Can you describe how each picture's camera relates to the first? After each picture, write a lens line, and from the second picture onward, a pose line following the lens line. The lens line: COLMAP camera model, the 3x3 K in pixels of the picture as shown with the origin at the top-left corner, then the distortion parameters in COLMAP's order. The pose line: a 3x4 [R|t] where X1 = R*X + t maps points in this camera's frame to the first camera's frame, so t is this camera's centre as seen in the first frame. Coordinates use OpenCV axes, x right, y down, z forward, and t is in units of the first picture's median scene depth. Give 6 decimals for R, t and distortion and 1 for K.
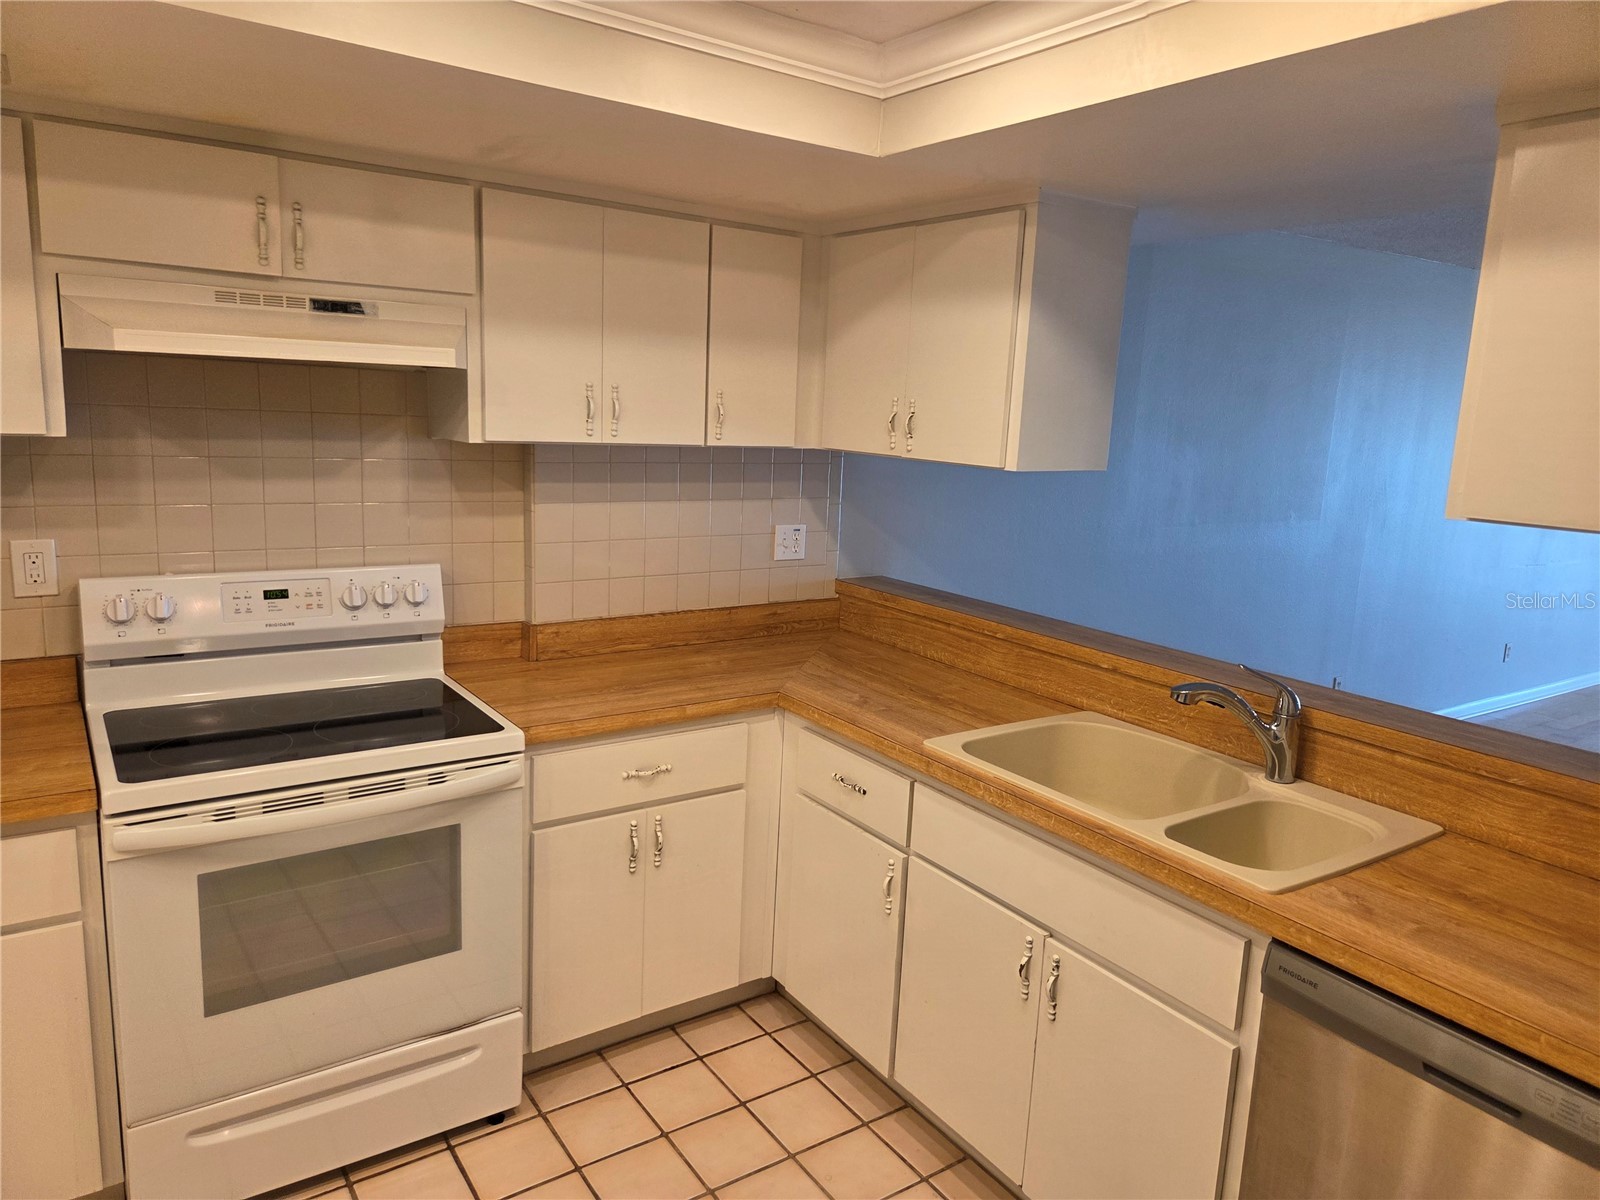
lens RADIAL K [[1072.2, 0, 792.4], [0, 1072.2, 590.6], [0, 0, 1]] dist [0.076233, -0.057751]
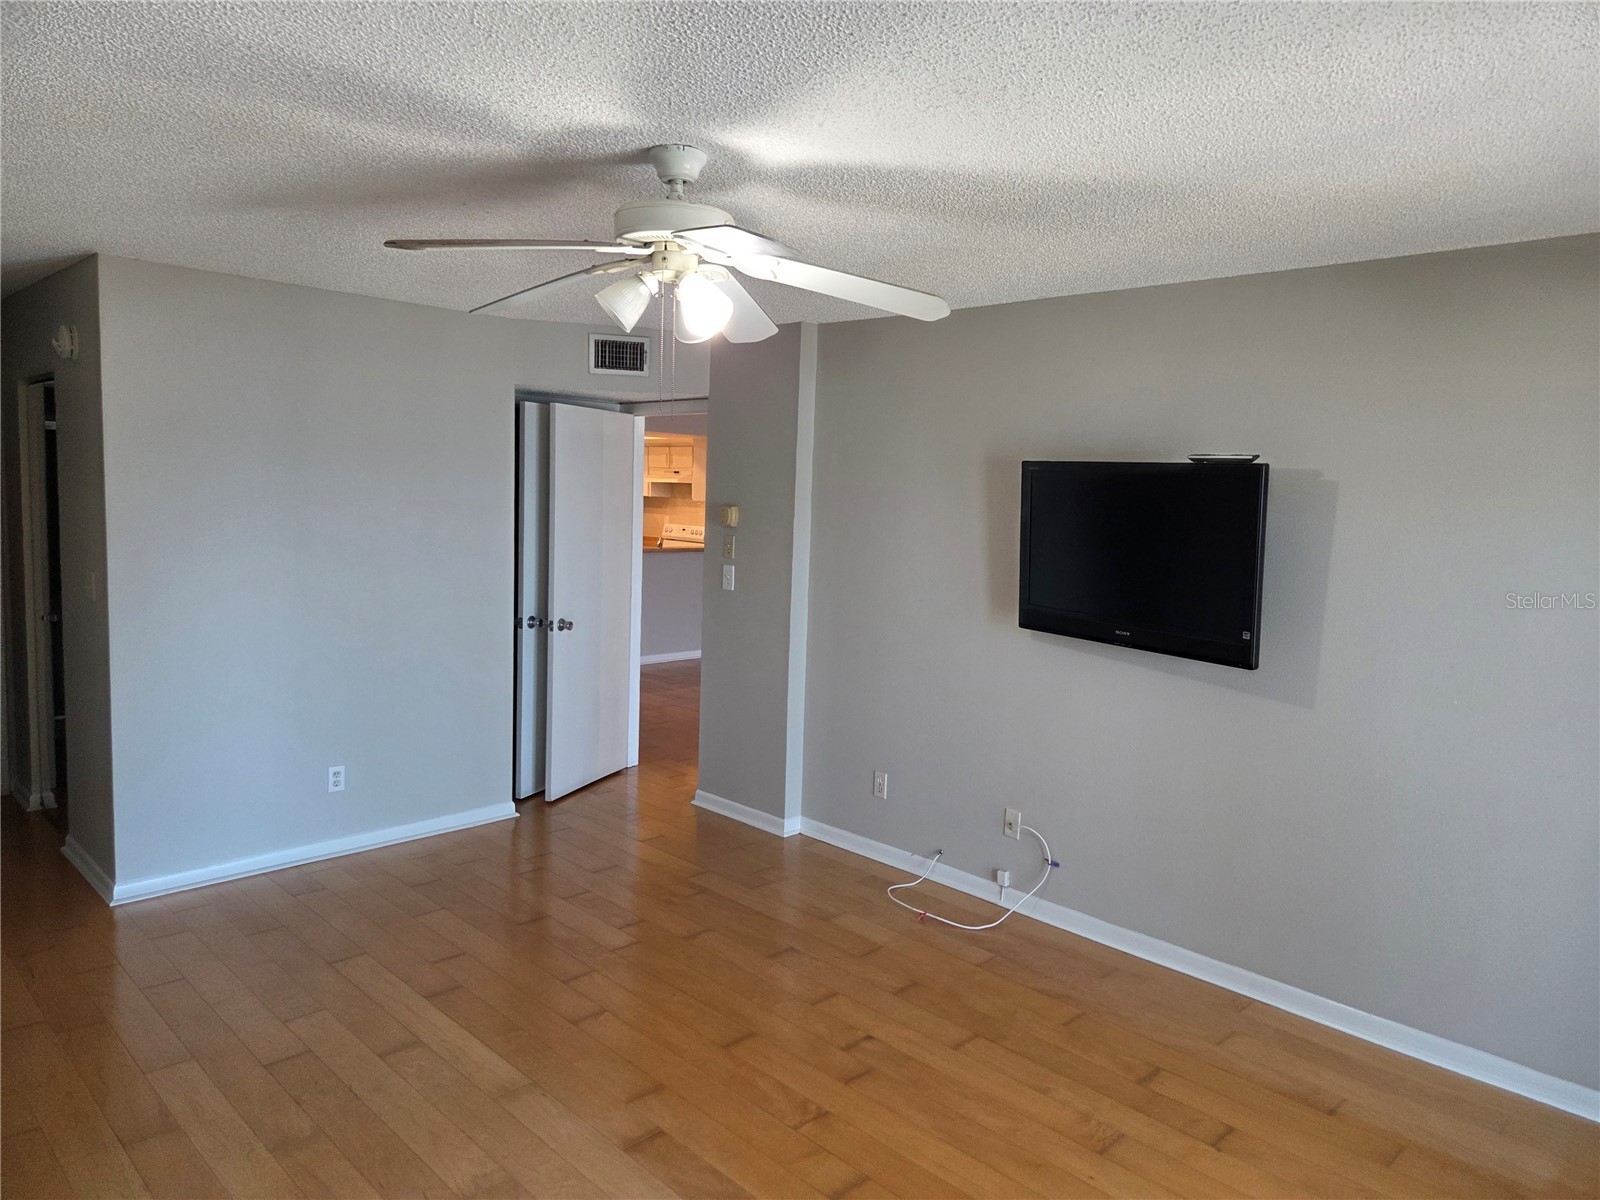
lens RADIAL K [[1072.2, 0, 815.9], [0, 1072.2, 594.5], [0, 0, 1]] dist [0.076233, -0.057751]
pose [[0.183742, 0.059443, -0.981176, 4.569157], [-0.199355, 0.979680, 0.022019, 0.066499], [0.962547, 0.191557, 0.191859, 0.720335]]
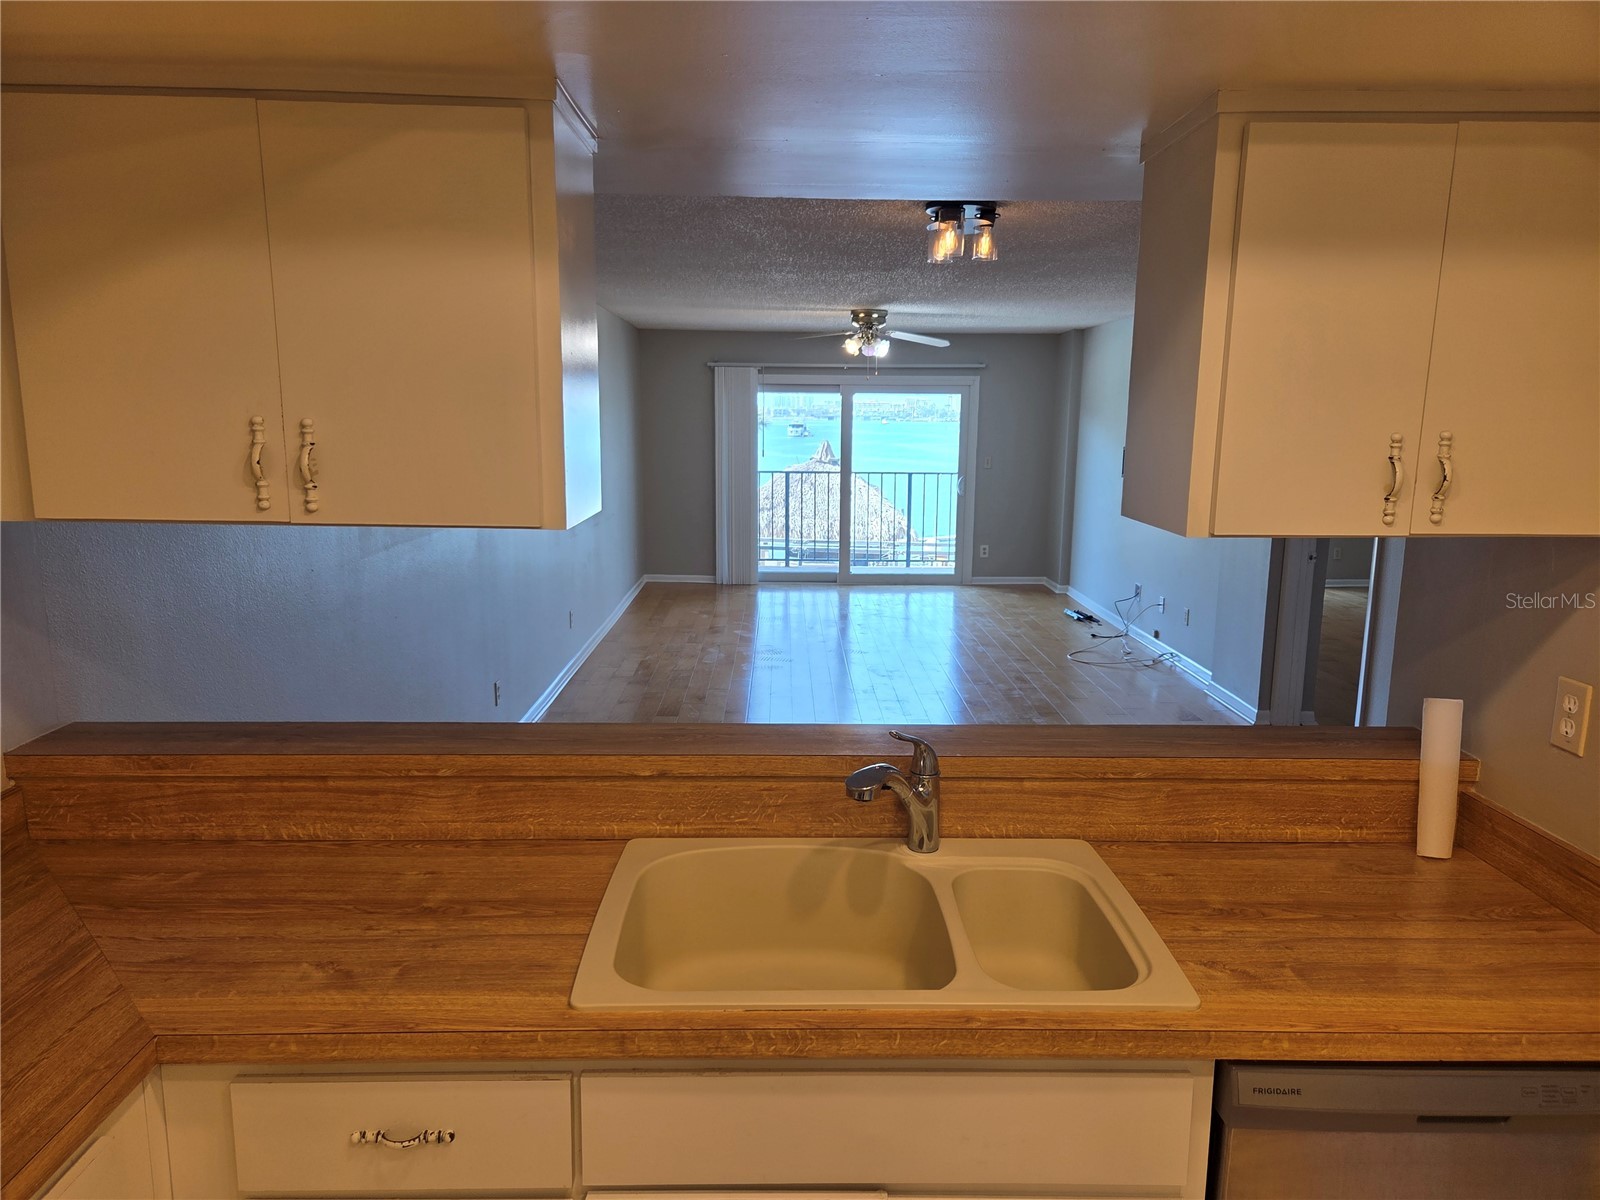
lens RADIAL K [[1072.2, 0, 803.3], [0, 1072.2, 602.5], [0, 0, 1]] dist [0.076233, -0.057751]
pose [[0.548193, -0.184935, 0.815649, -0.245055], [0.160306, 0.980398, 0.114549, -0.119367], [-0.820845, 0.067958, 0.567094, 0.522078]]
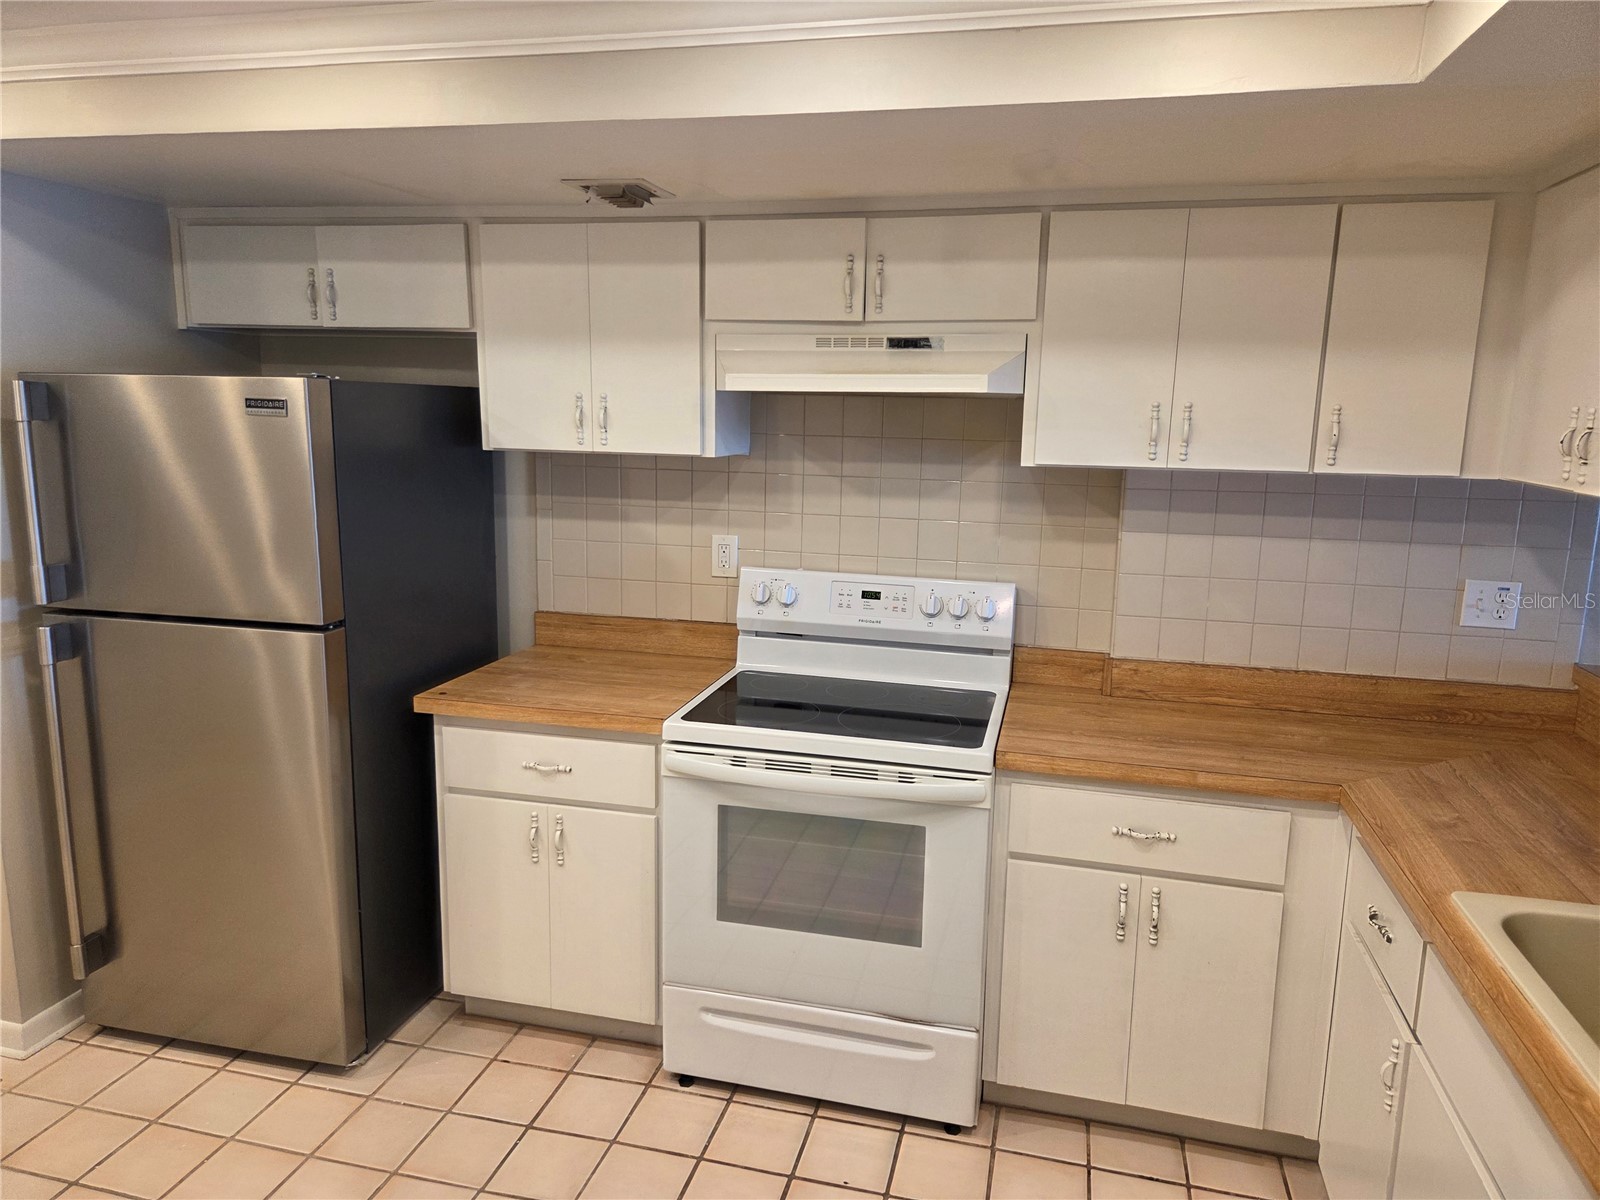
lens RADIAL K [[1072.2, 0, 810.0], [0, 1072.2, 598.7], [0, 0, 1]] dist [0.076233, -0.057751]
pose [[0.667348, 0.104681, -0.737353, 0.337279], [-0.121835, 0.992079, 0.030577, -0.020481], [0.734713, 0.069430, 0.674815, 0.185019]]
